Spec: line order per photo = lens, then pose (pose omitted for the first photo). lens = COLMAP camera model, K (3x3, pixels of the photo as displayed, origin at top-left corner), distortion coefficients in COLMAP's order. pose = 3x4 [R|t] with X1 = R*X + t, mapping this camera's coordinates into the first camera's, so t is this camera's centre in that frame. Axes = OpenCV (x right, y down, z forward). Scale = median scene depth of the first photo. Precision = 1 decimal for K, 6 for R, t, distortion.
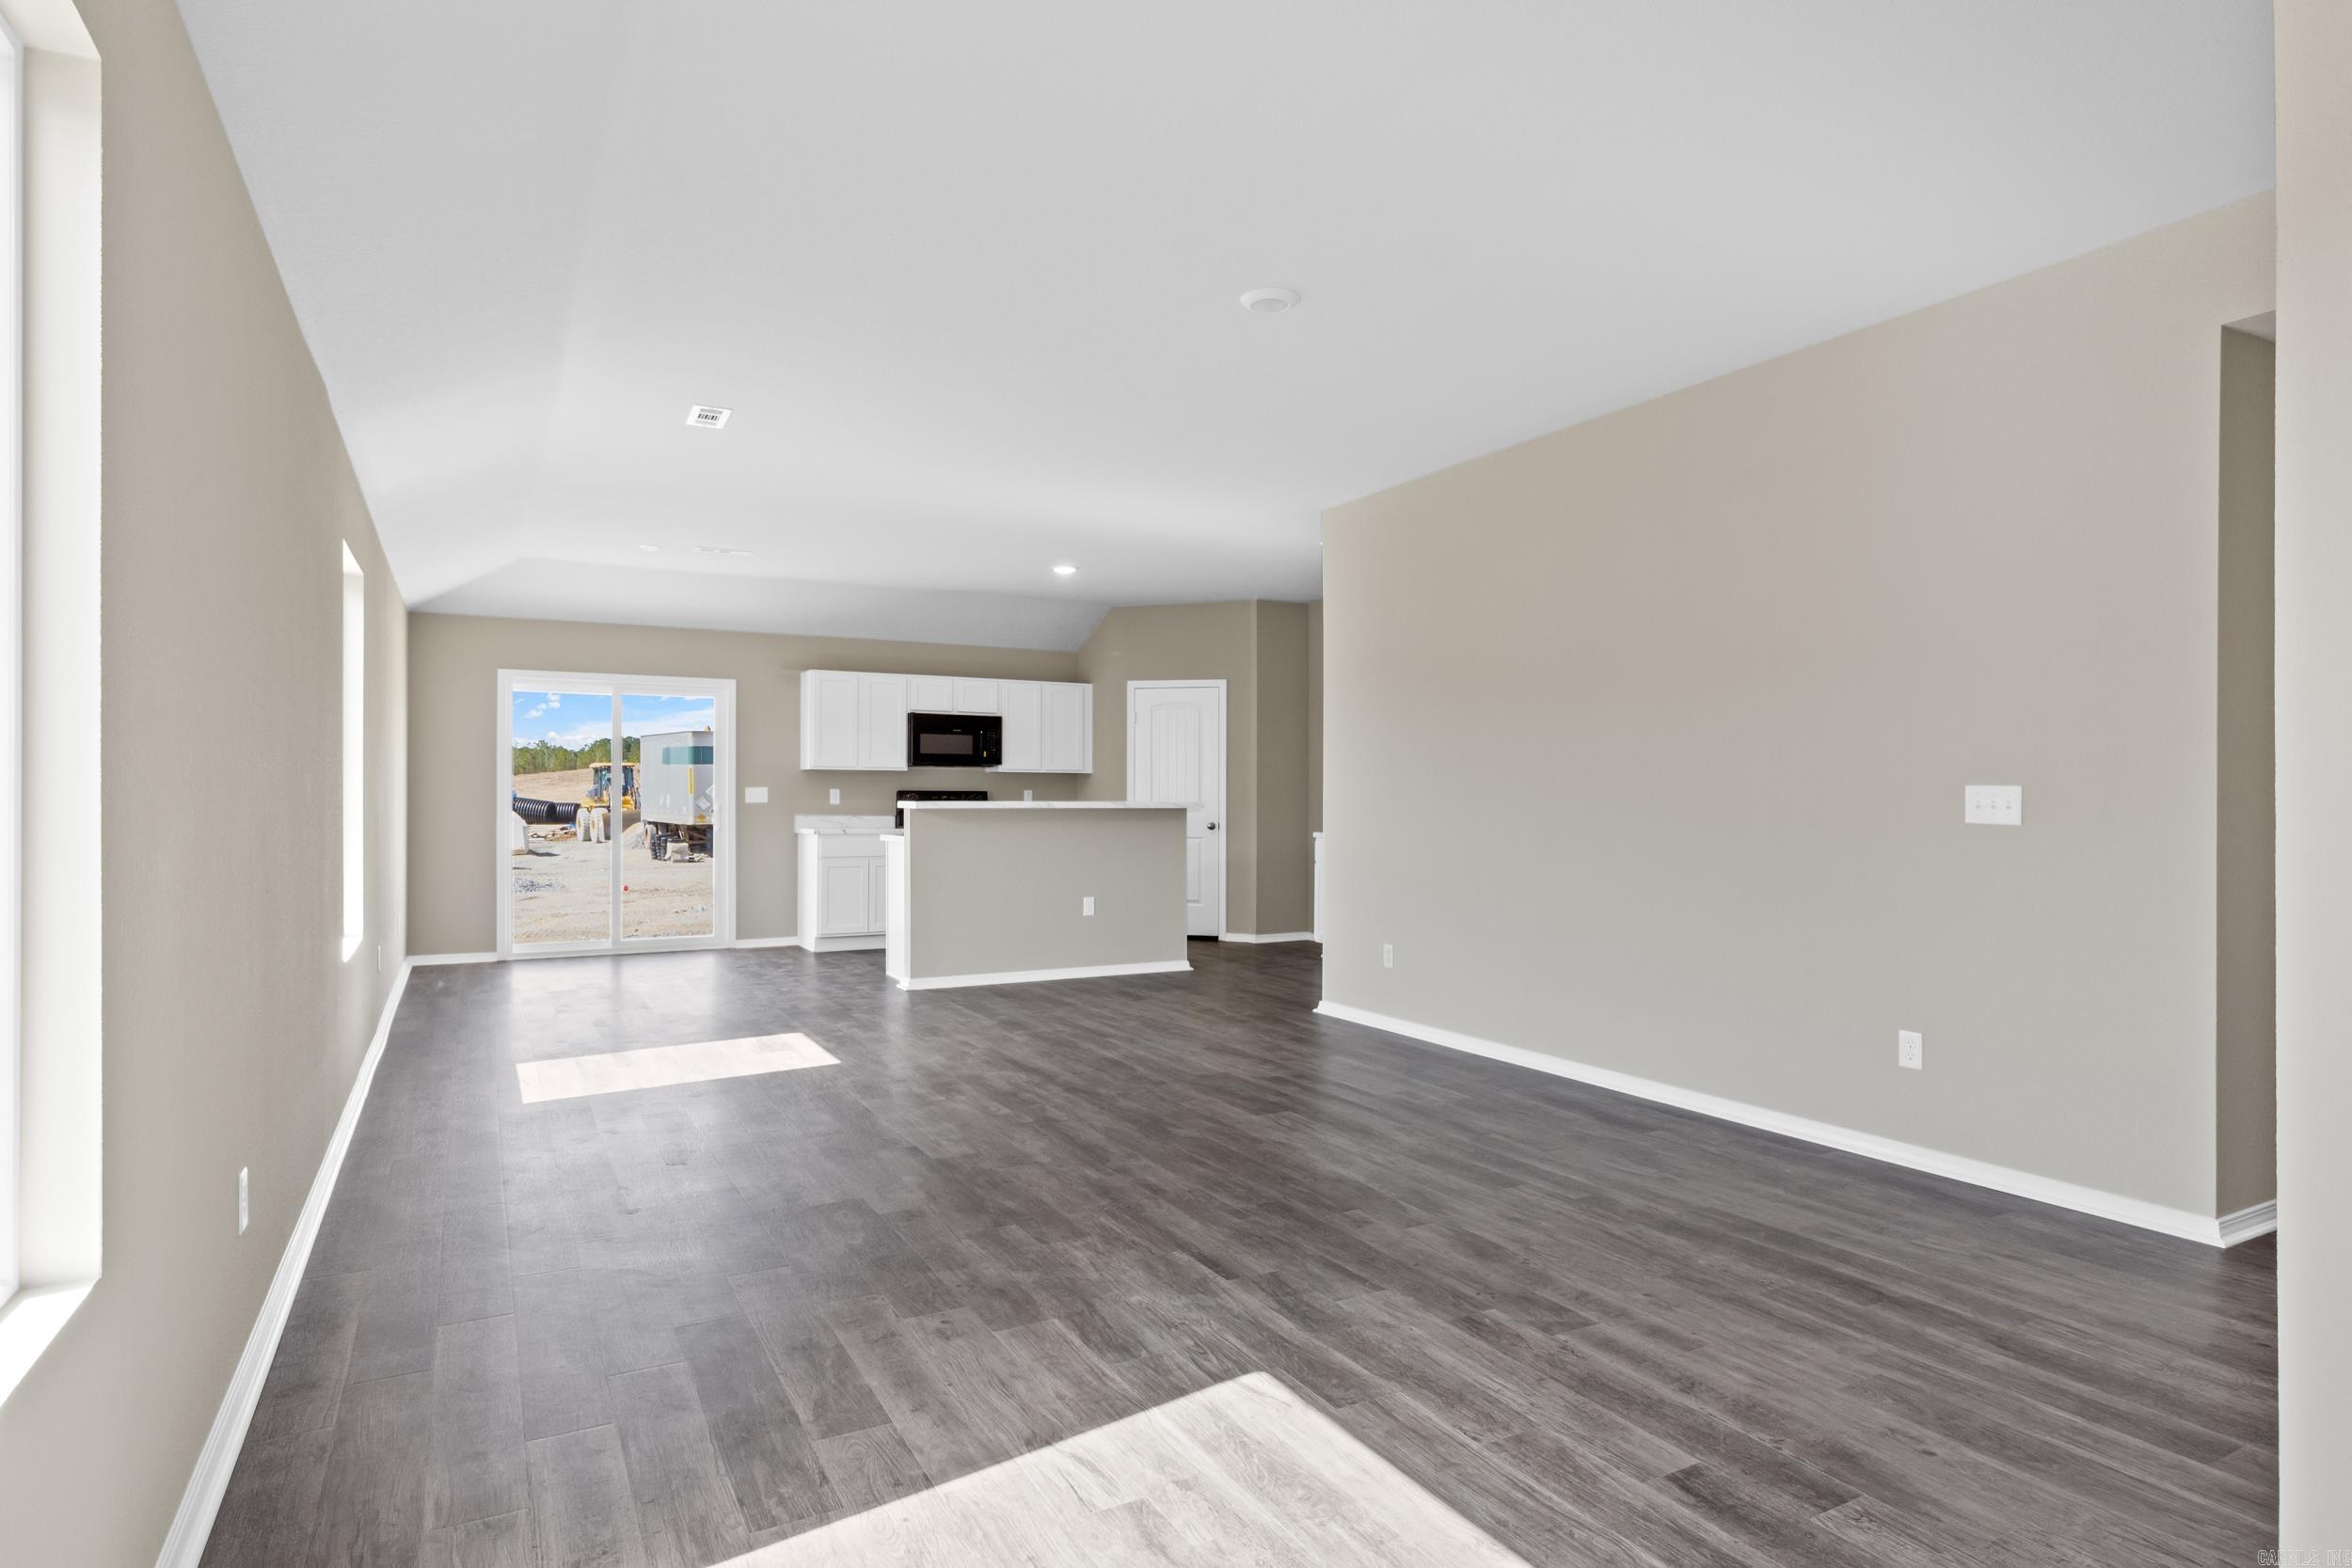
lens RADIAL K [[1290.1, 0, 1186.1], [0, 1290.1, 792.1], [0, 0, 1]] dist [0.001176, 0.001081]
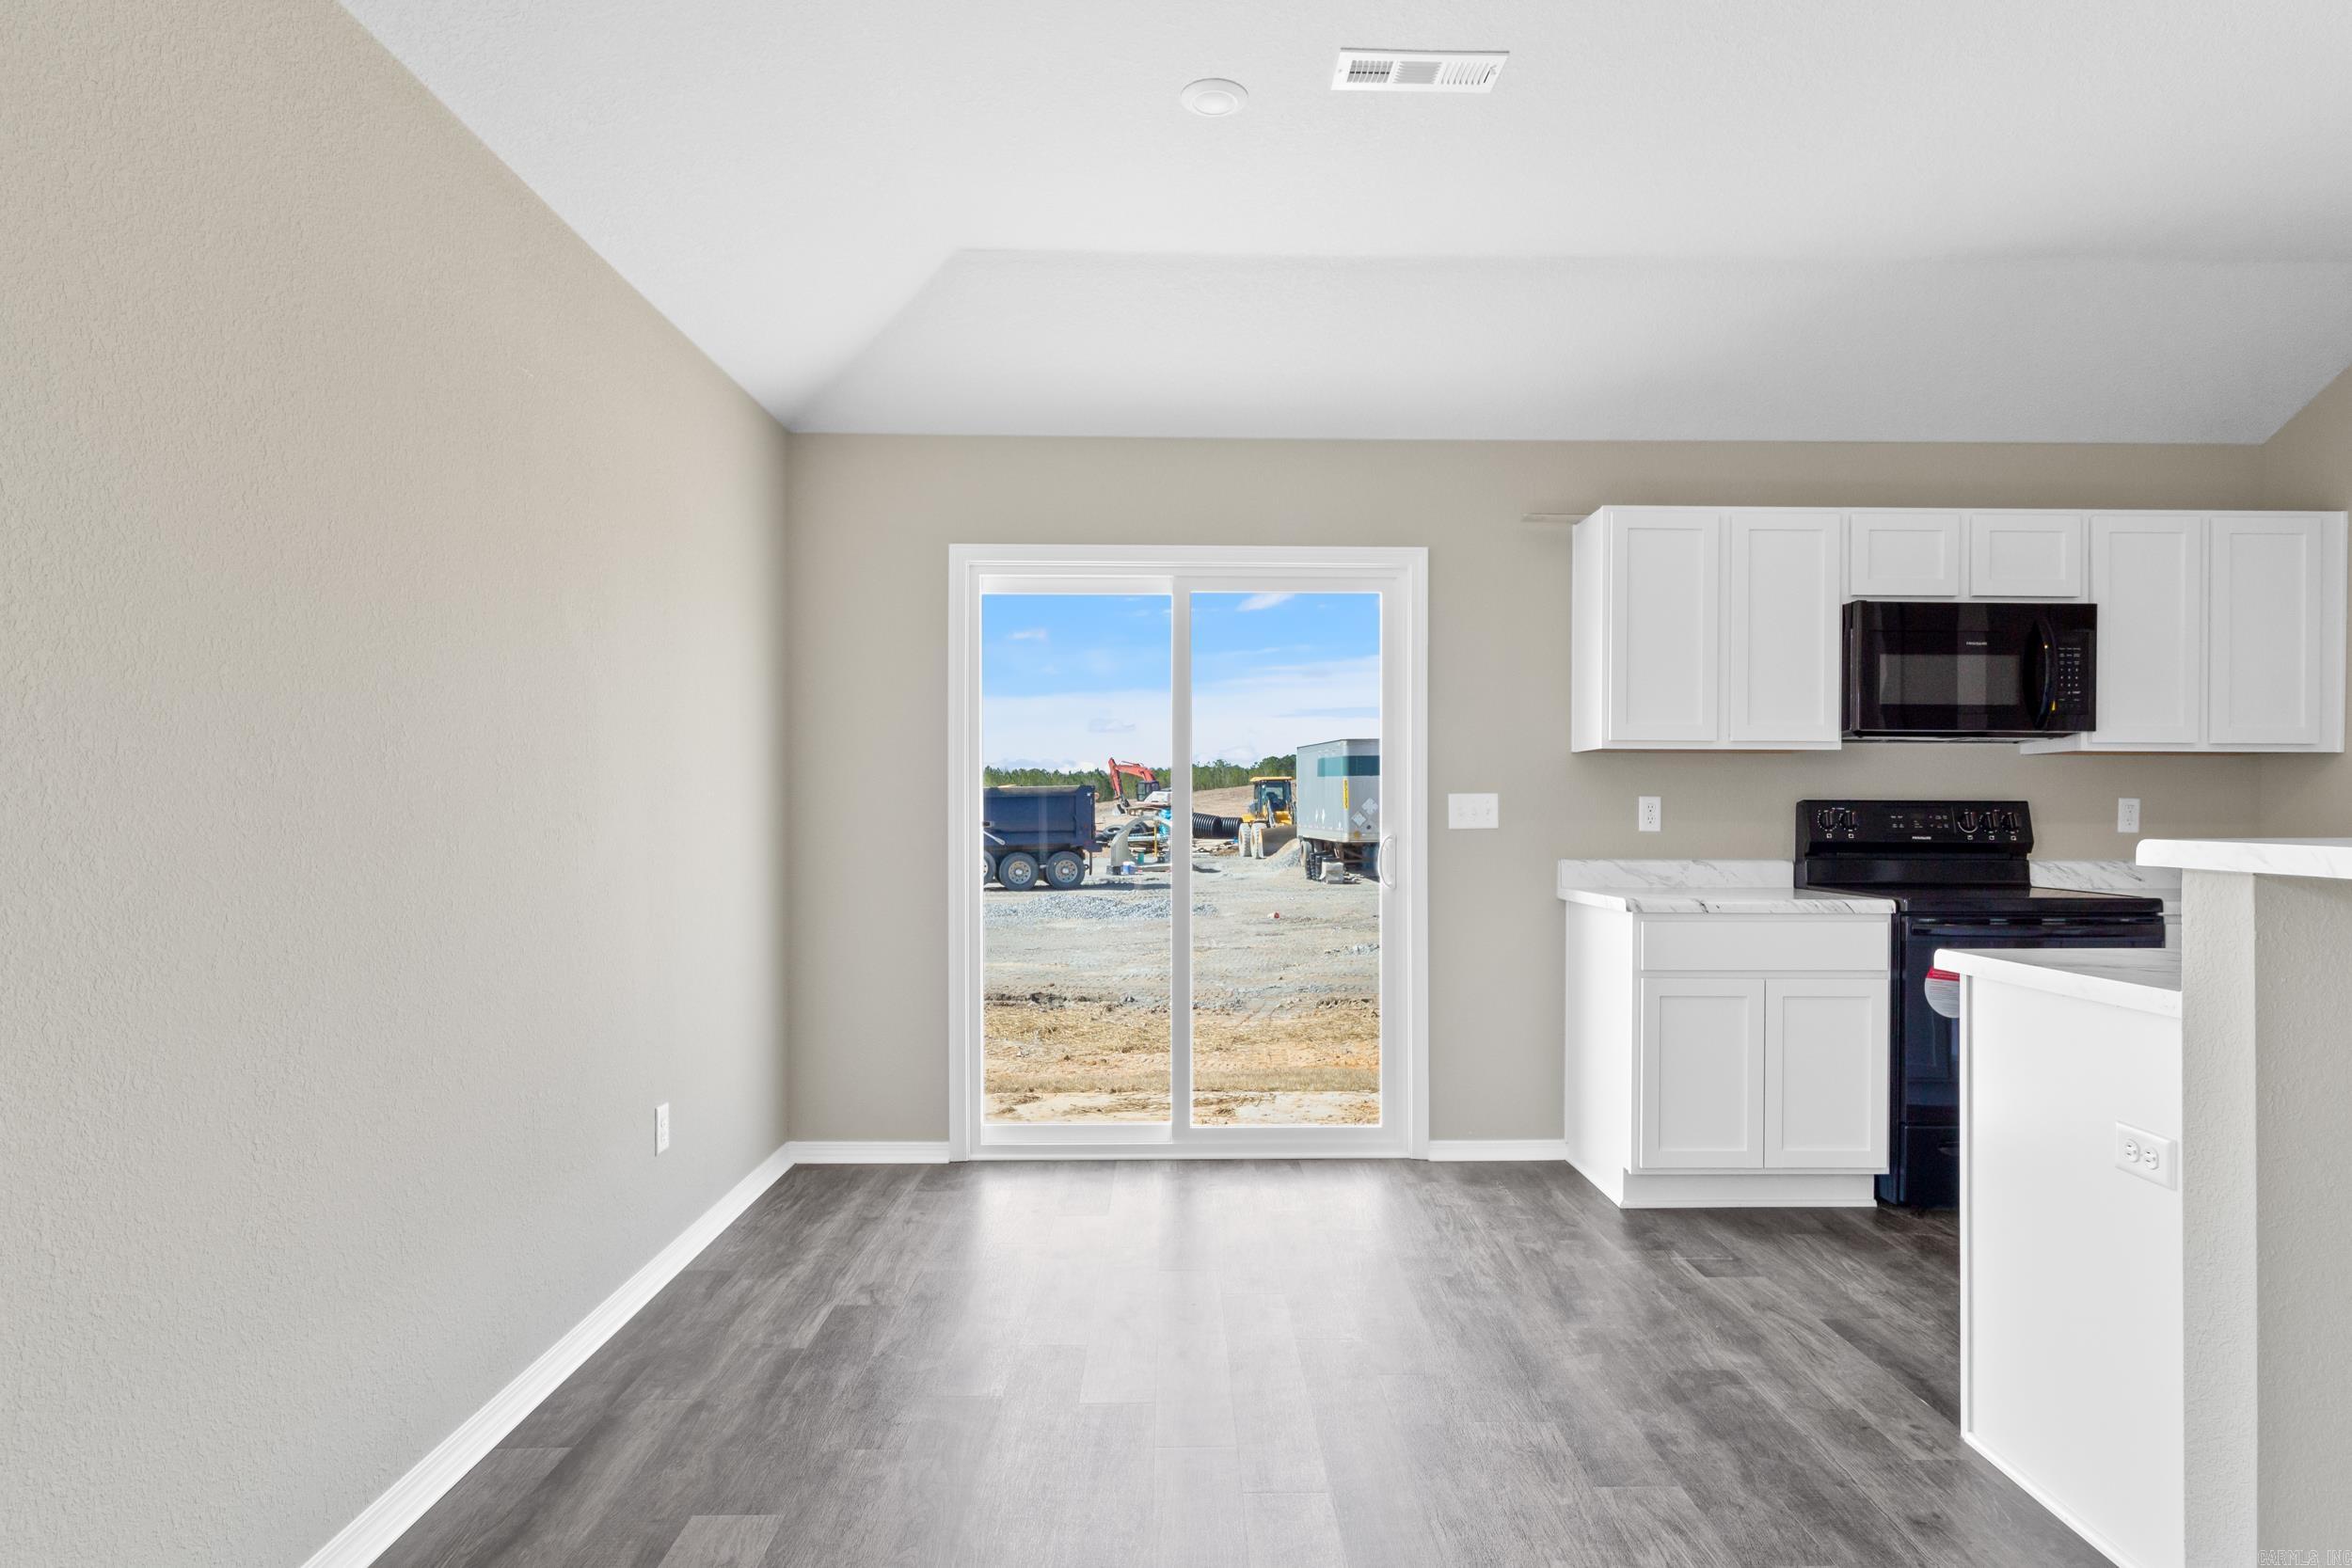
lens RADIAL K [[1290.1, 0, 1199.1], [0, 1290.1, 817.0], [0, 0, 1]] dist [0.001176, 0.001081]
pose [[0.886342, 0.002320, -0.463026, -0.223341], [0.001316, 0.999971, 0.007530, 0.001050], [0.463030, -0.007284, 0.886313, 0.598254]]
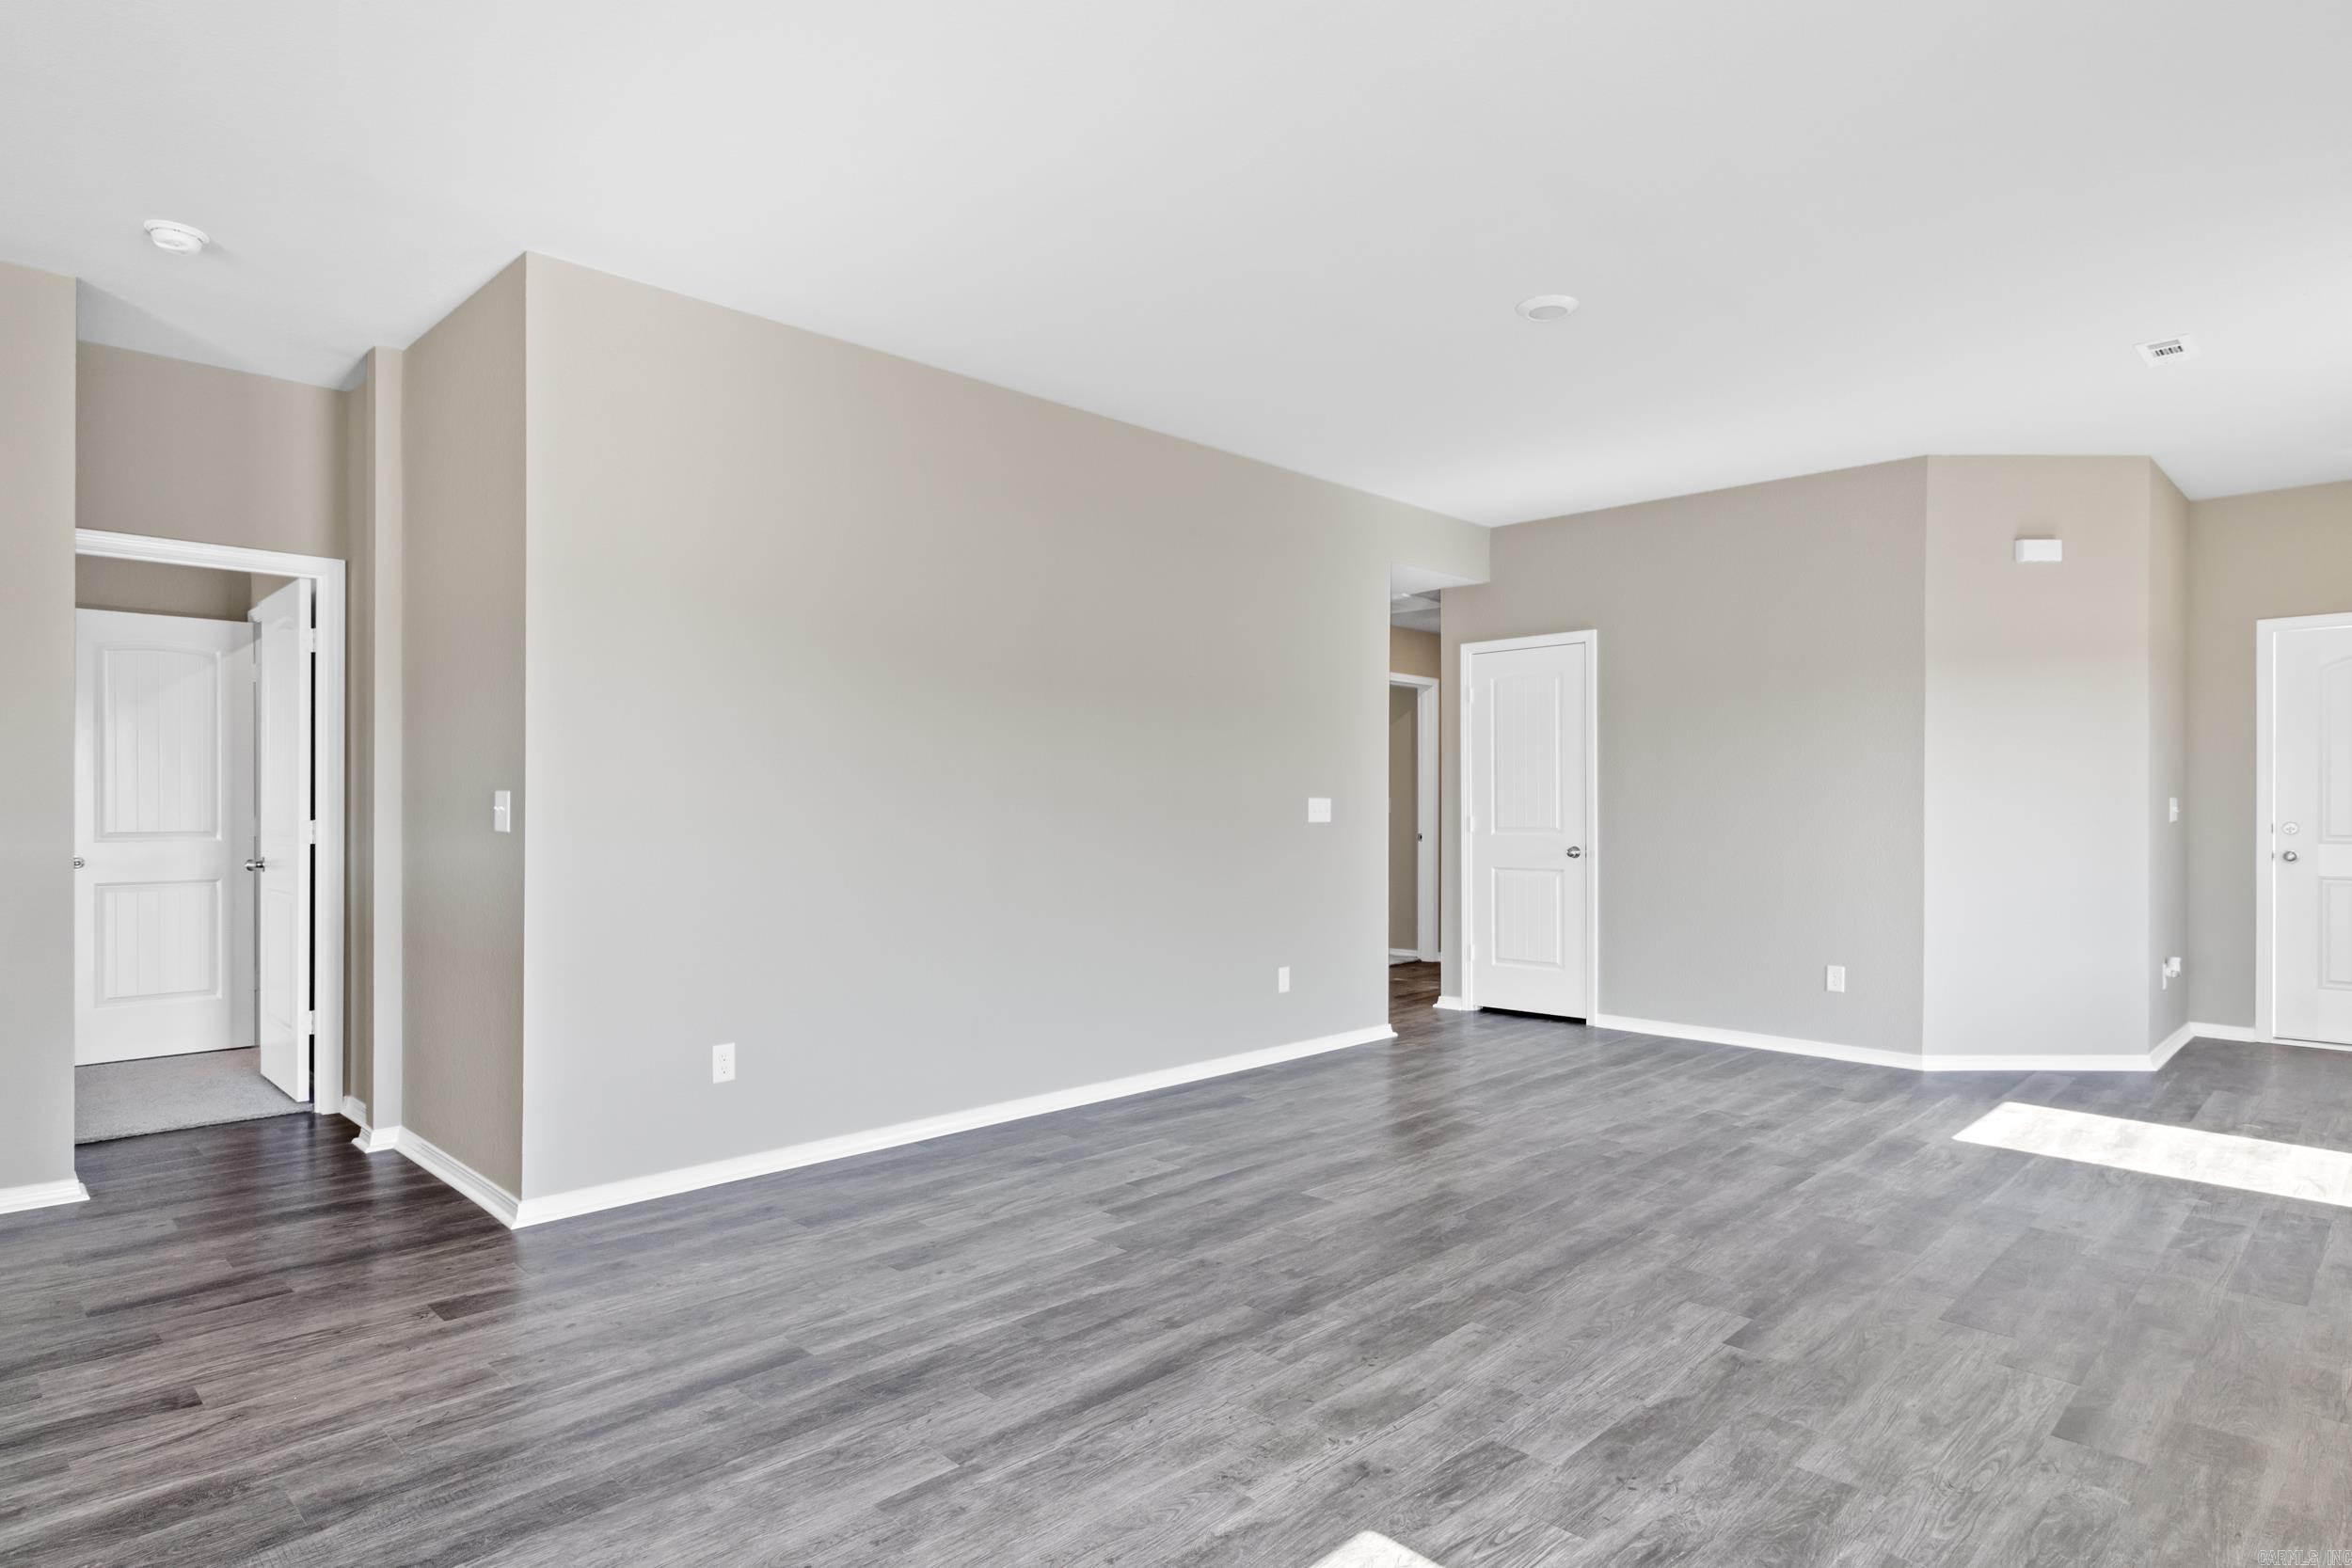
lens RADIAL K [[1290.1, 0, 1202.8], [0, 1290.1, 804.8], [0, 0, 1]] dist [0.001176, 0.001081]
pose [[-0.296684, -0.003981, 0.954967, -0.347519], [-0.005208, 0.999983, 0.002550, 0.000099], [-0.954962, -0.004217, -0.296700, 0.664901]]
